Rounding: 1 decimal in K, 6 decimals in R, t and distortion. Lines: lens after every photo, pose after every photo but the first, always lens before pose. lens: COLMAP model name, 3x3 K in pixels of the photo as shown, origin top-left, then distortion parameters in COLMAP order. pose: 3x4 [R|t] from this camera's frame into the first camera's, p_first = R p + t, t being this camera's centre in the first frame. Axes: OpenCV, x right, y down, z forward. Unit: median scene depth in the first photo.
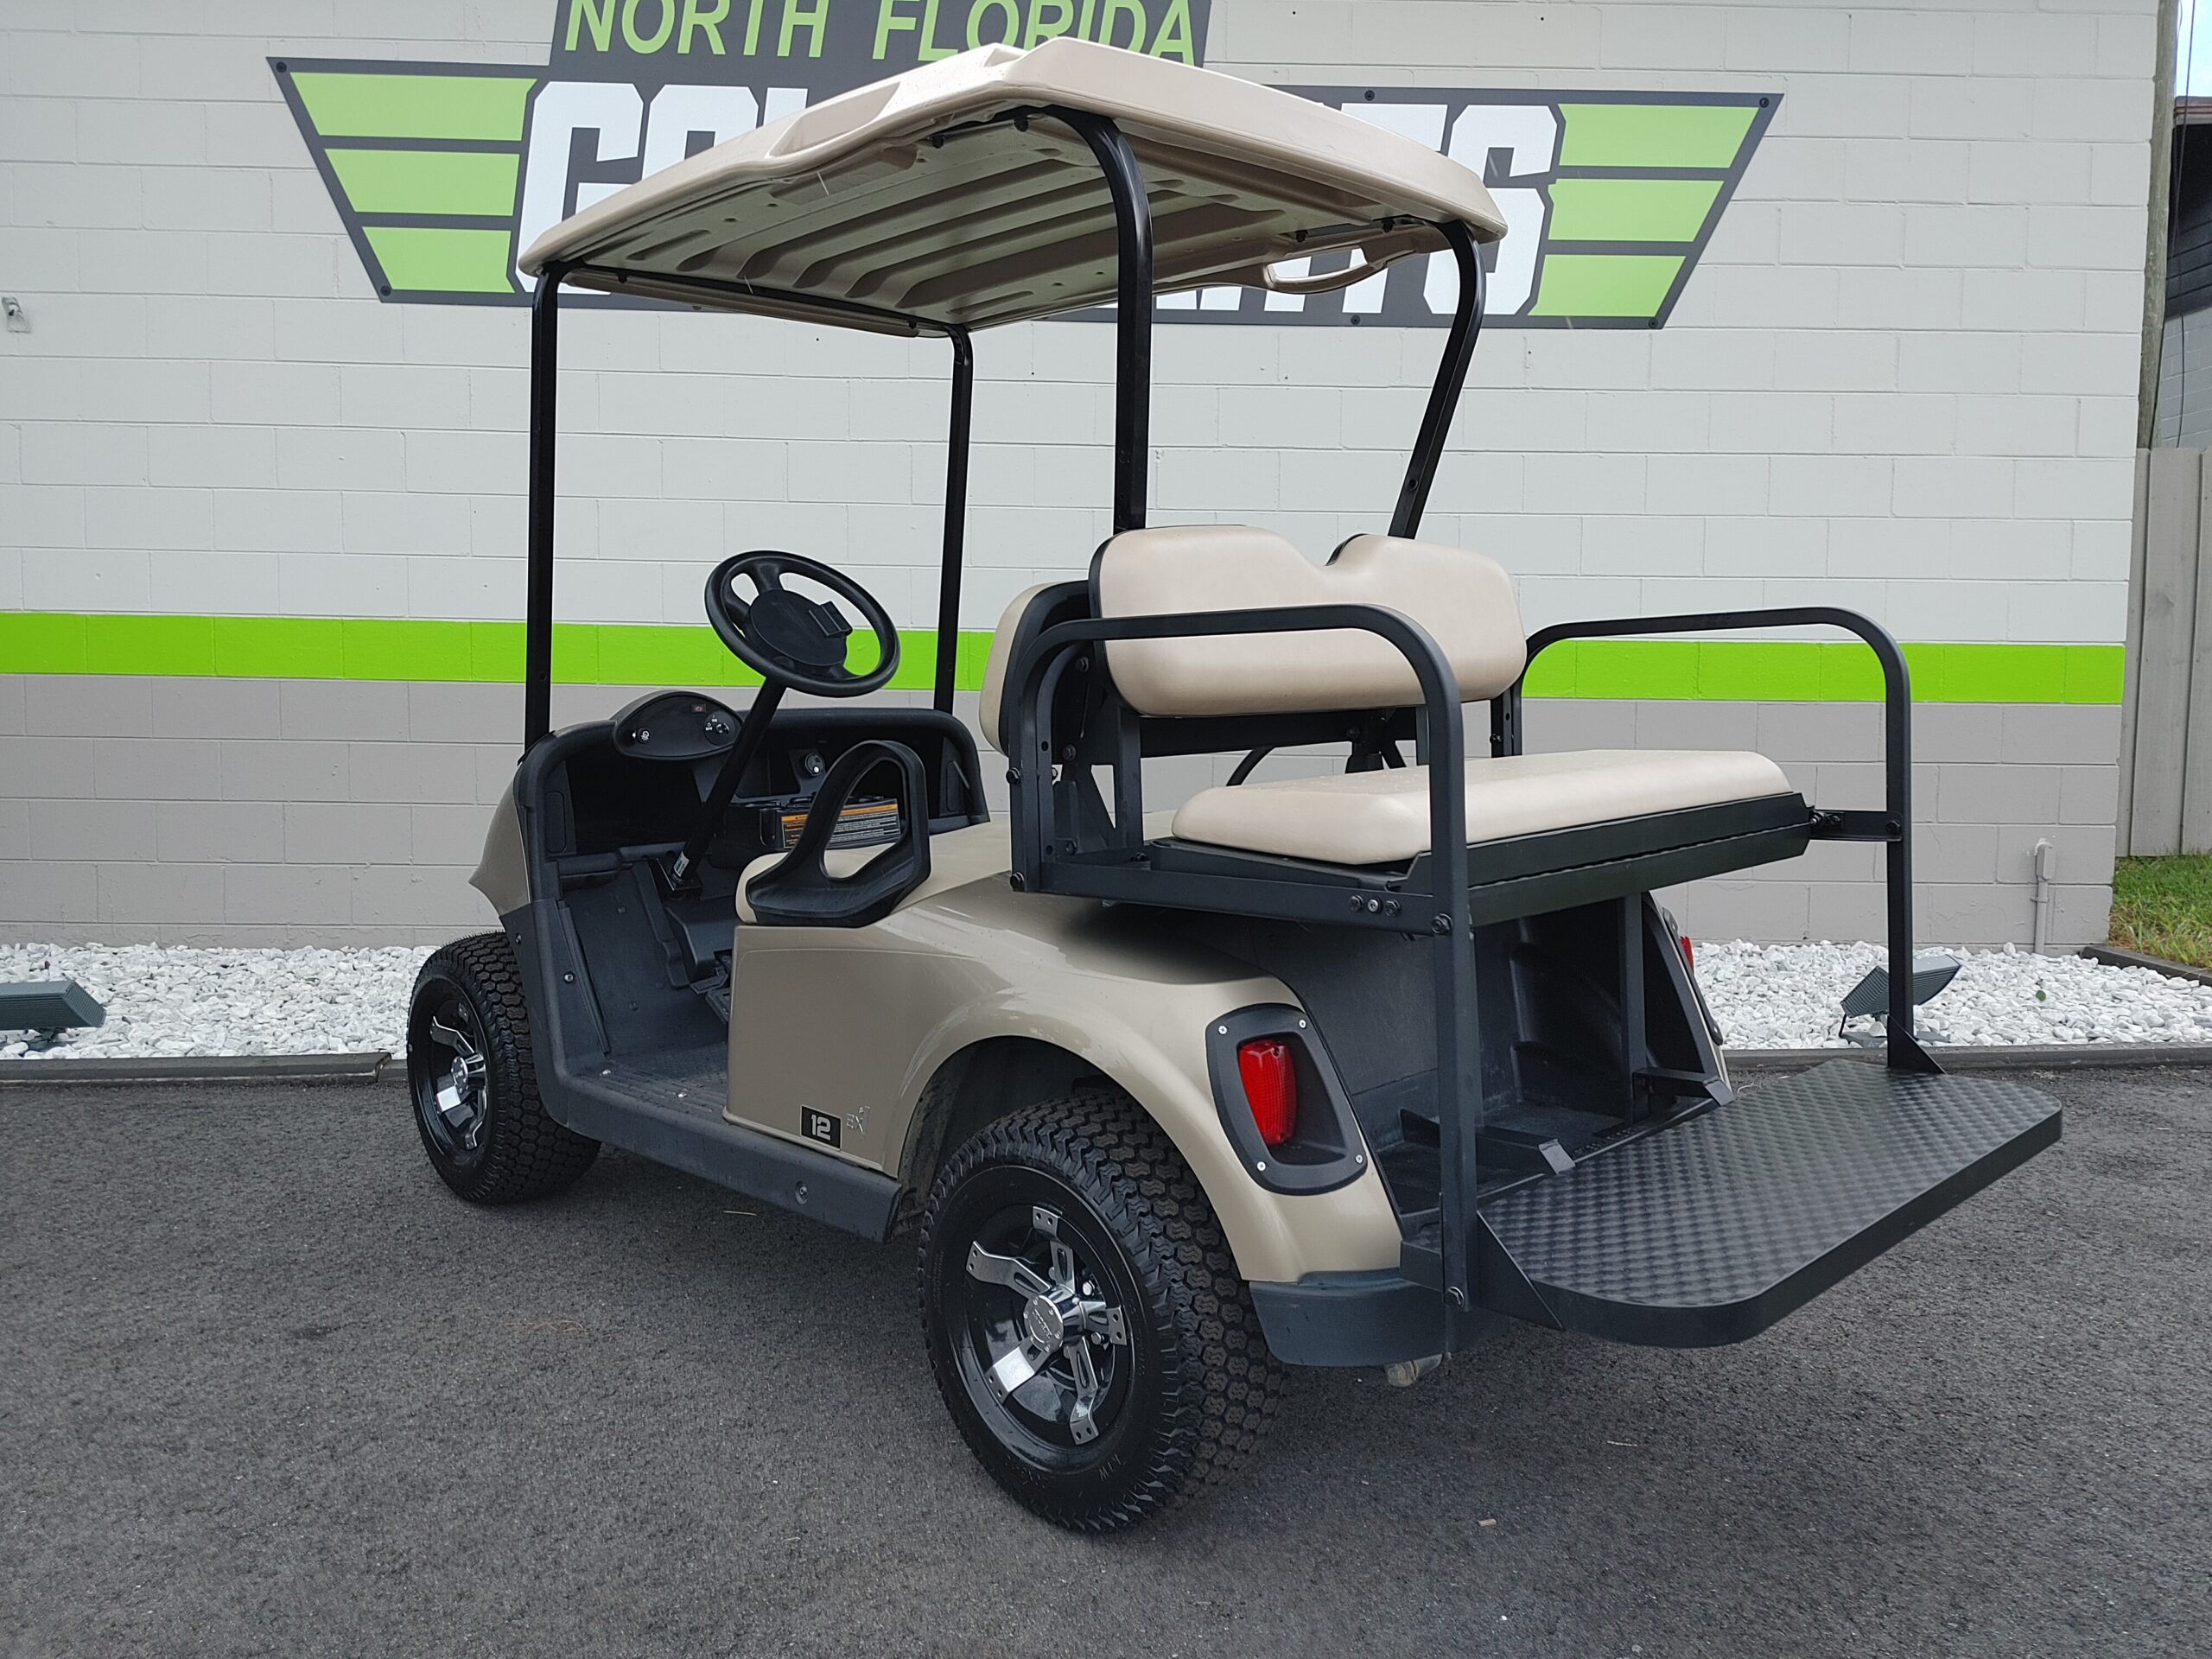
lens RADIAL K [[1641.8, 0, 1106.0], [0, 1641.8, 829.5], [0, 0, 1]] dist [0.076789, -0.101552]
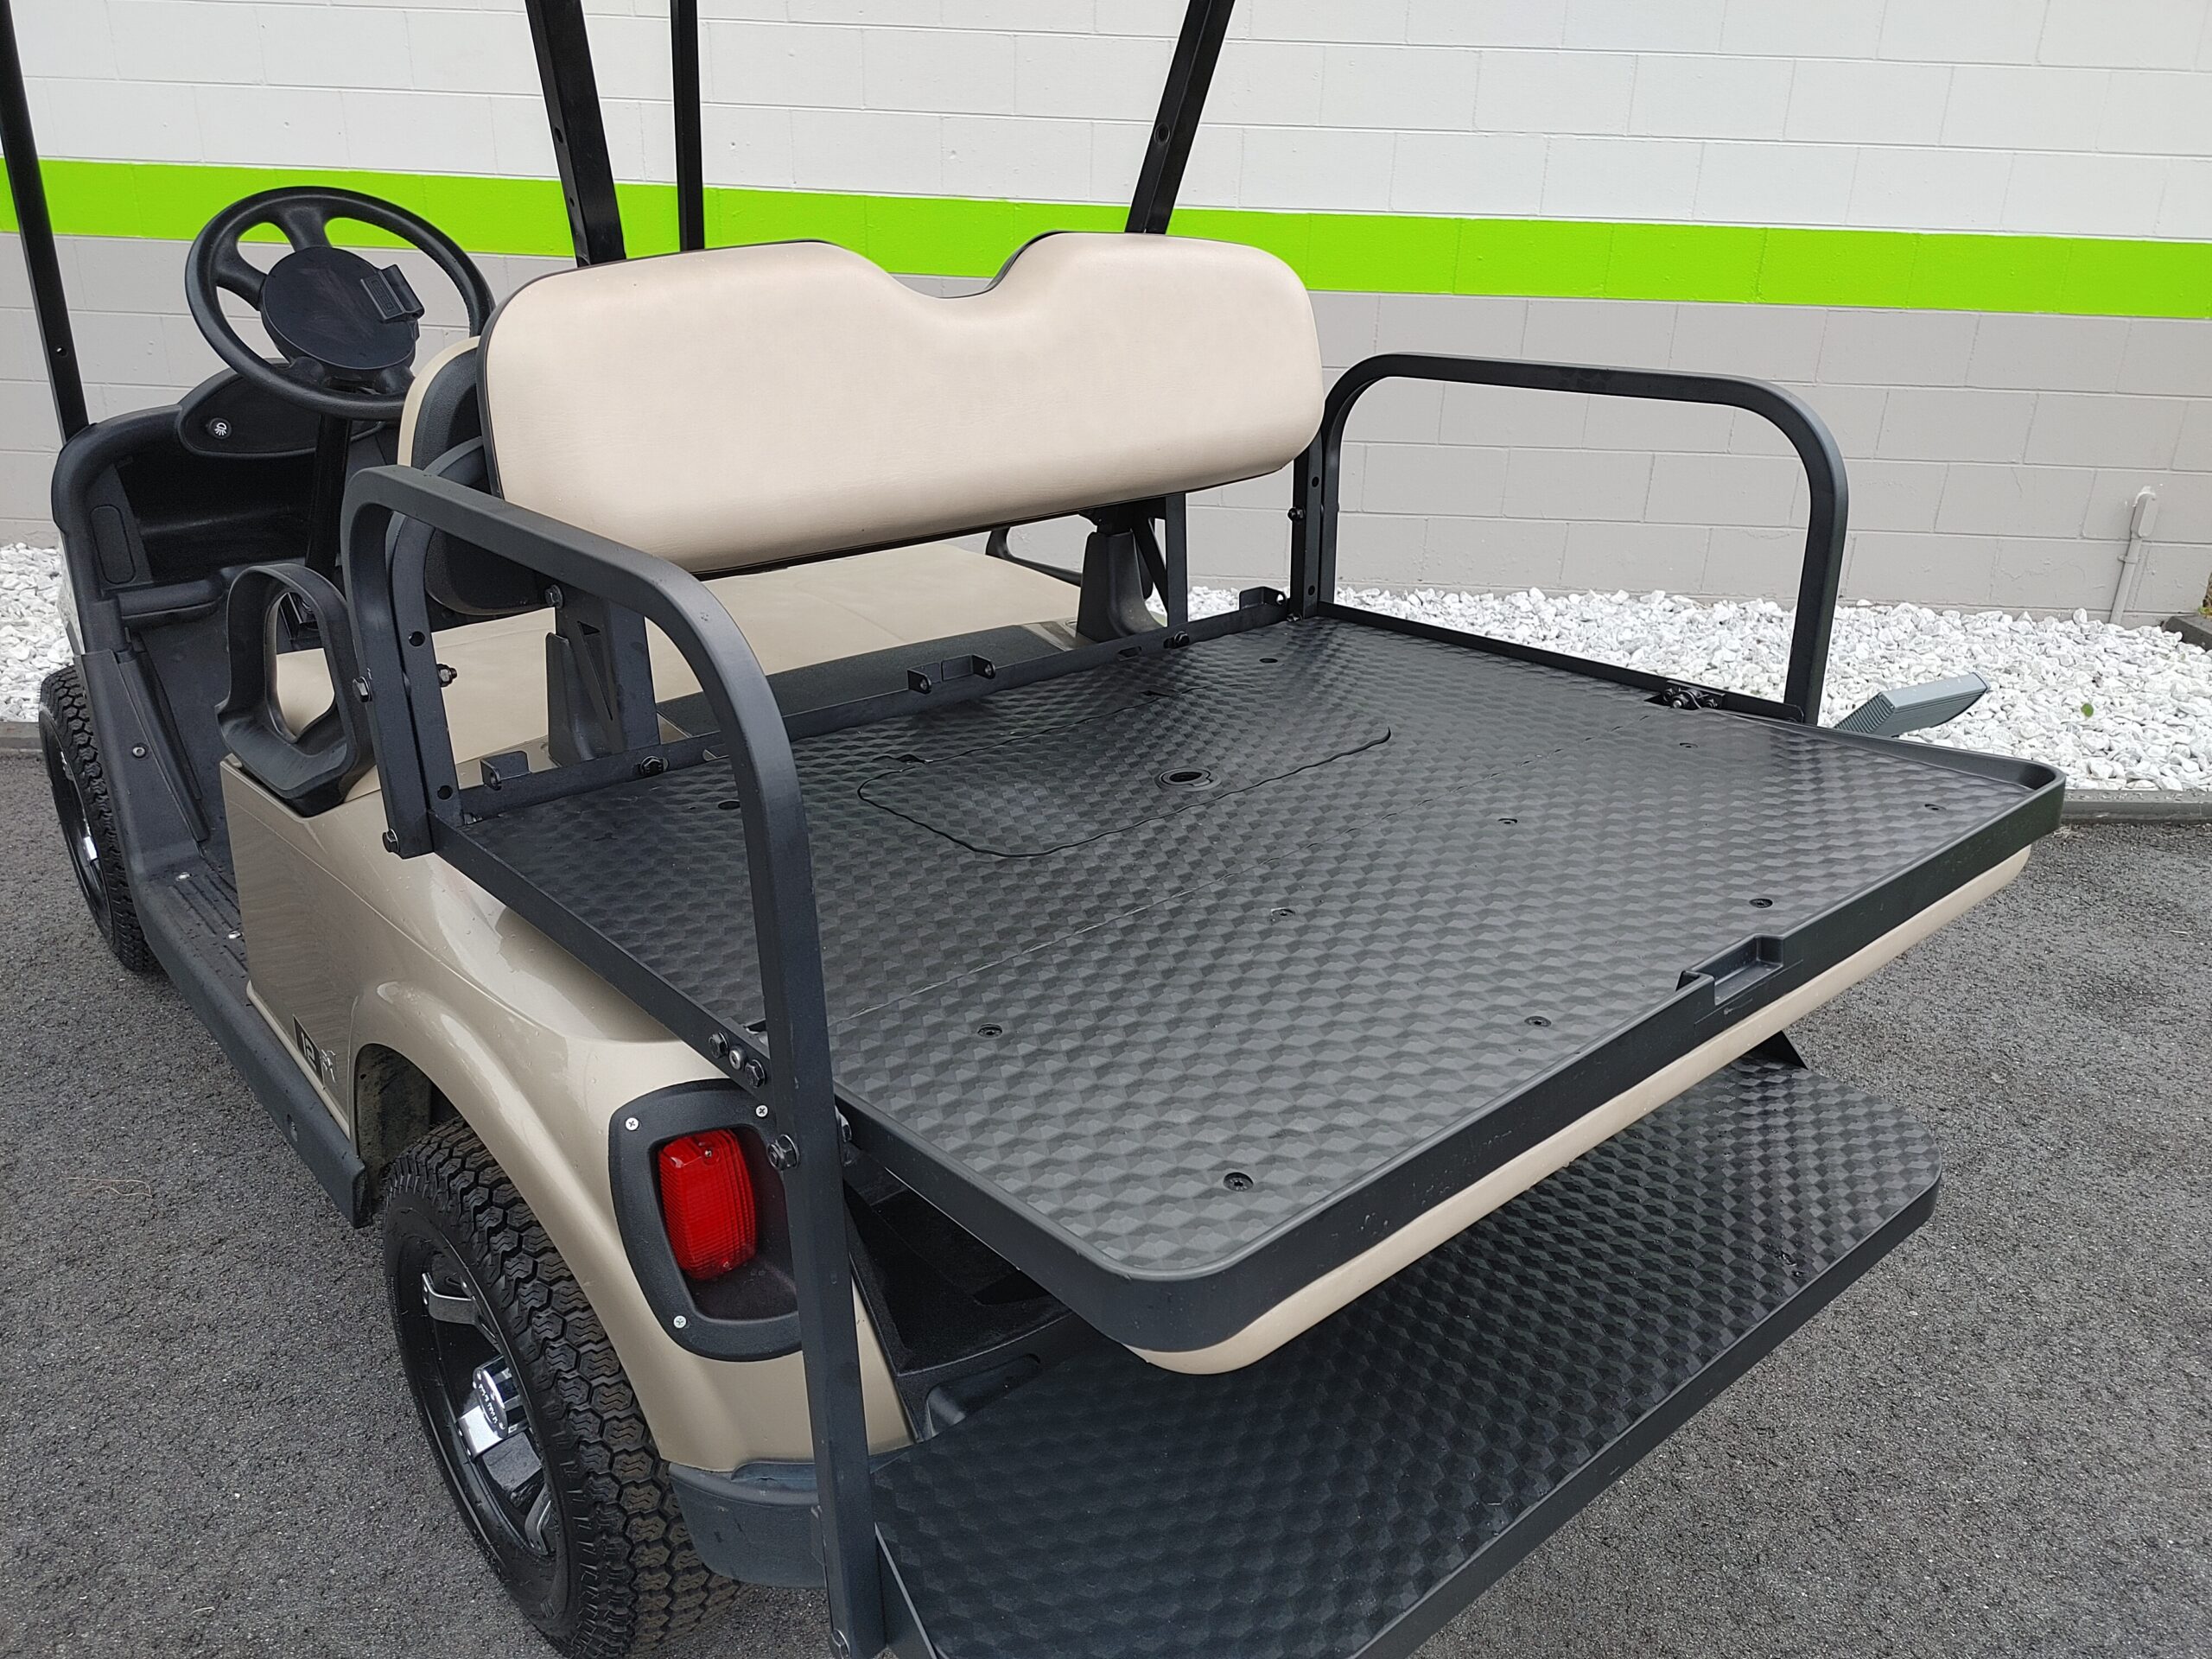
lens RADIAL K [[1641.8, 0, 1106.0], [0, 1641.8, 829.5], [0, 0, 1]] dist [0.076789, -0.101552]
pose [[0.998015, 0.043866, -0.045187, 0.171849], [-0.028973, 0.956891, 0.288999, -0.114281], [0.055917, -0.287116, 0.956262, 0.241987]]
